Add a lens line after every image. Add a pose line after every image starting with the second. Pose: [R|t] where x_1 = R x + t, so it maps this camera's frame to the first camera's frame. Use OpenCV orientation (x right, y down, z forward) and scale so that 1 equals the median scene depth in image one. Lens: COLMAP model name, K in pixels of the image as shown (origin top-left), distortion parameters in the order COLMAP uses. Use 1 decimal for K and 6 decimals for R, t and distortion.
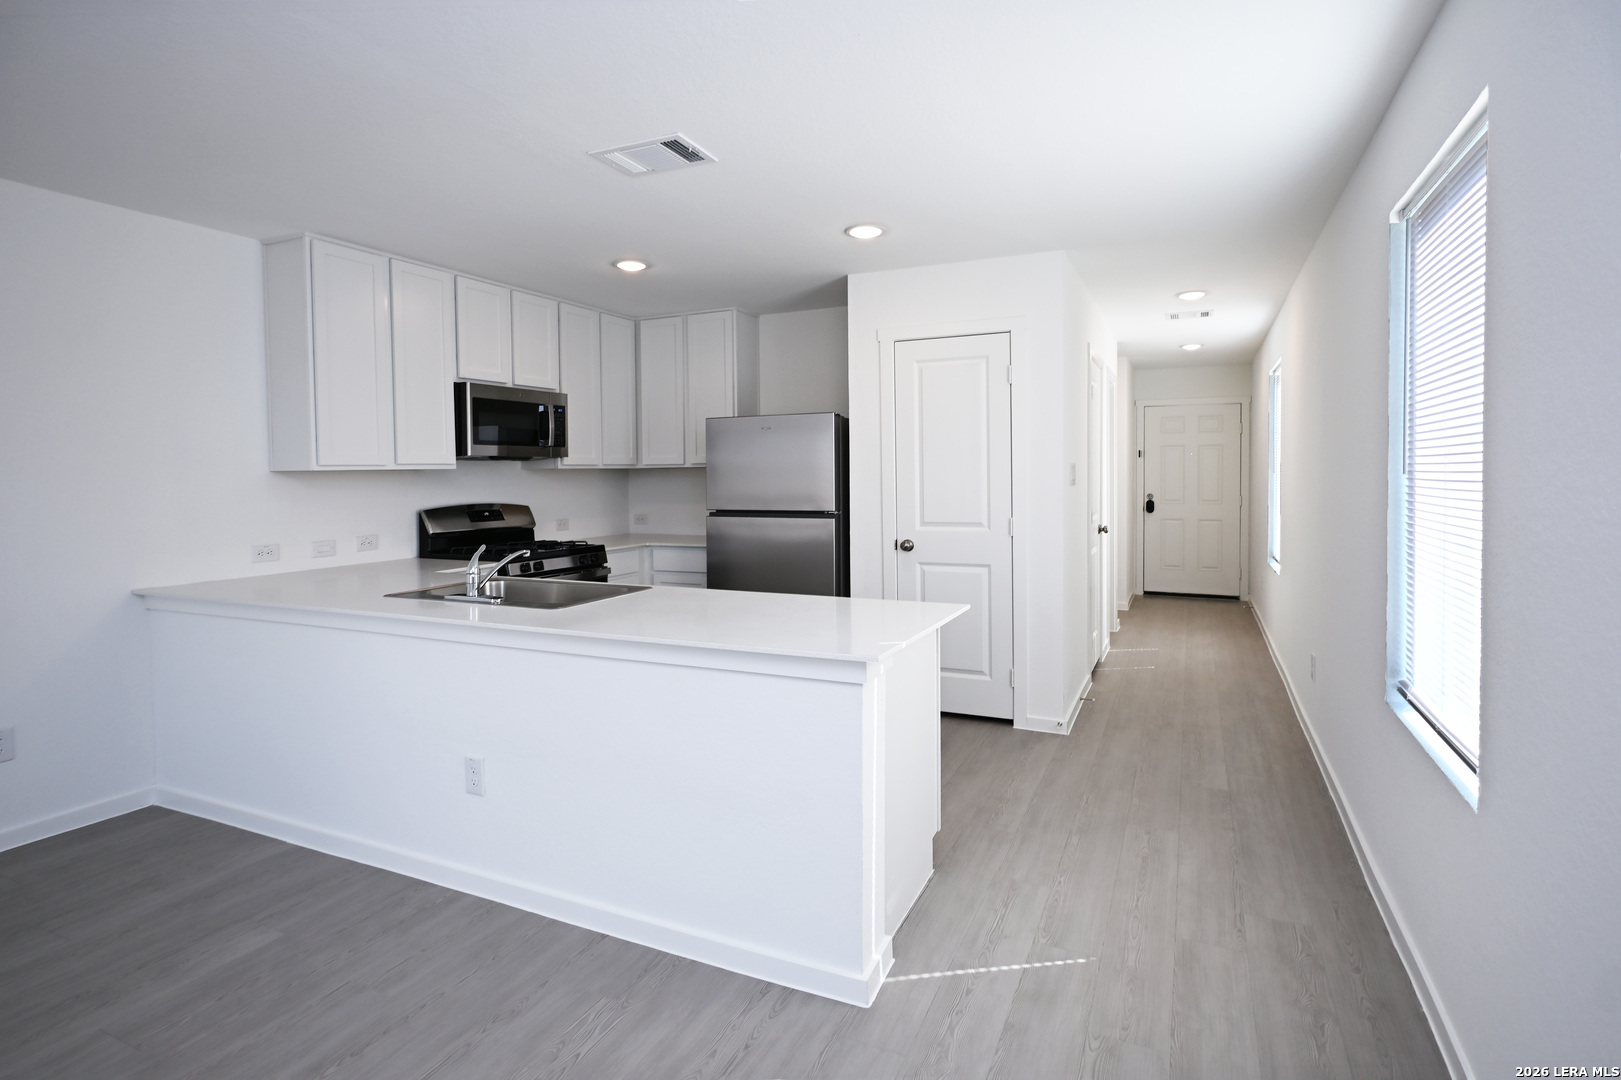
lens RADIAL K [[795.0, 0, 807.0], [0, 795.0, 476.5], [0, 0, 1]] dist [0.001873, 0.000035]
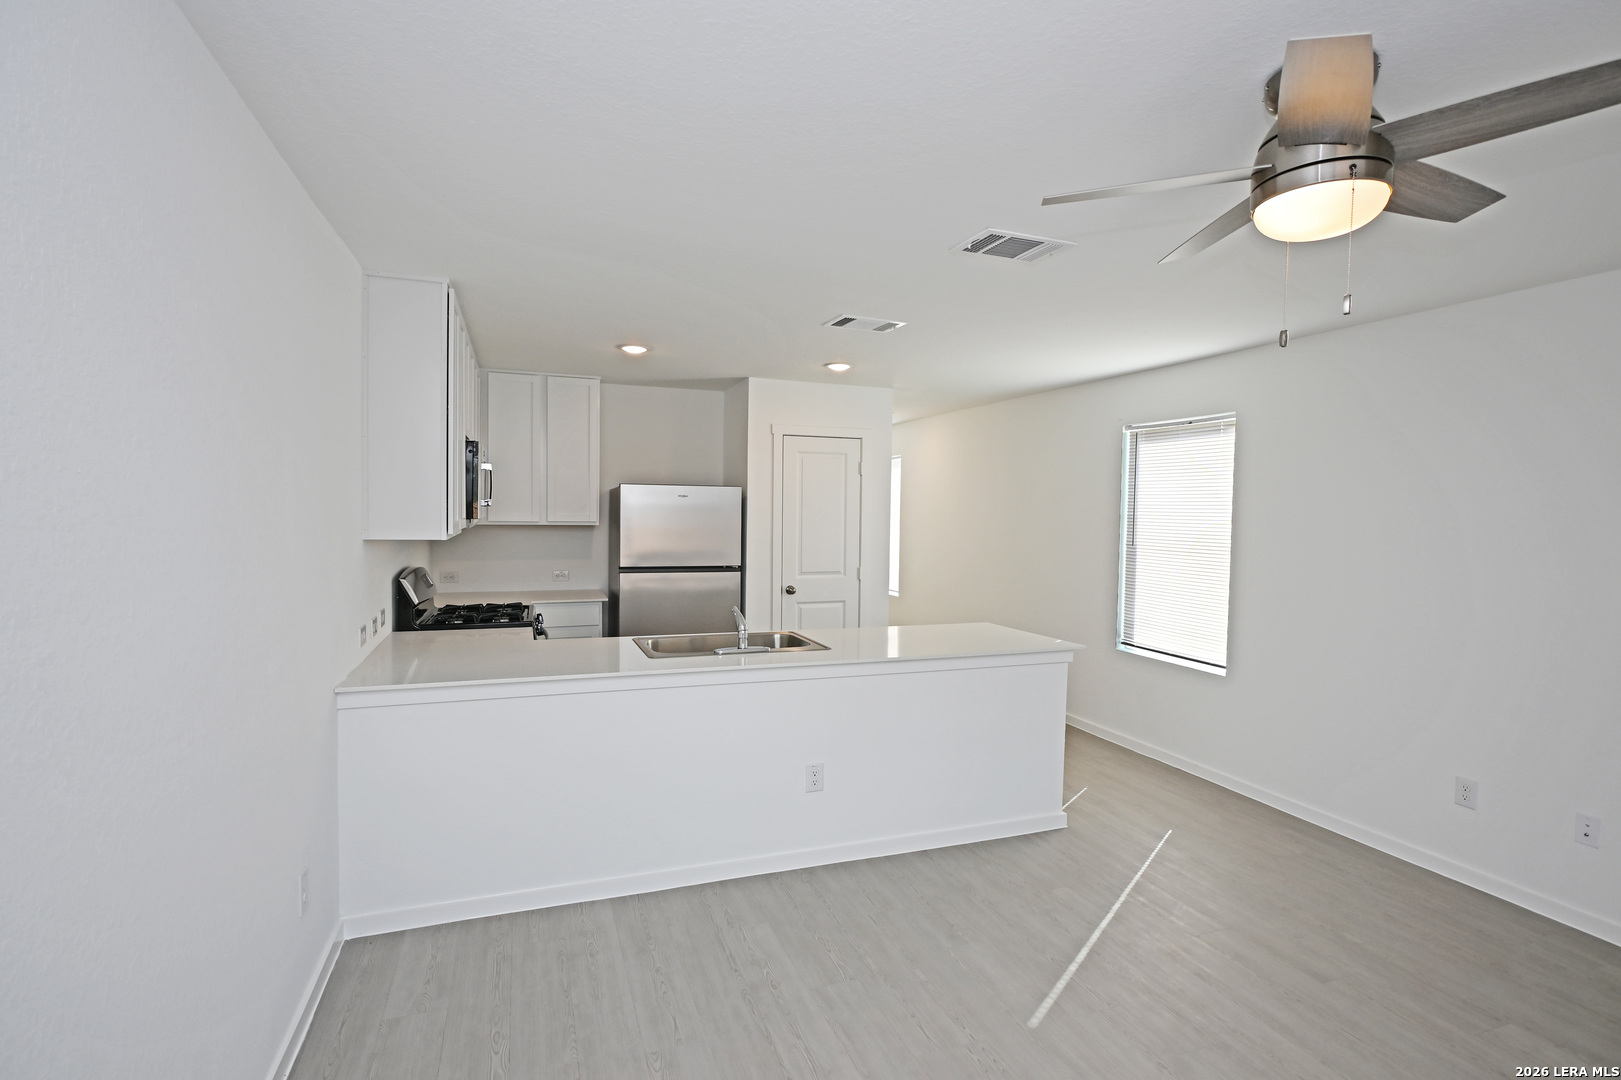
lens RADIAL K [[786.7, 0, 813.2], [0, 786.7, 539.7], [0, 0, 1]] dist [-0.001010, -0.000702]
pose [[0.700831, -0.001053, 0.713327, -0.794315], [-0.024388, 0.999379, 0.025436, -0.032258], [-0.712910, -0.035223, 0.700370, 0.053236]]
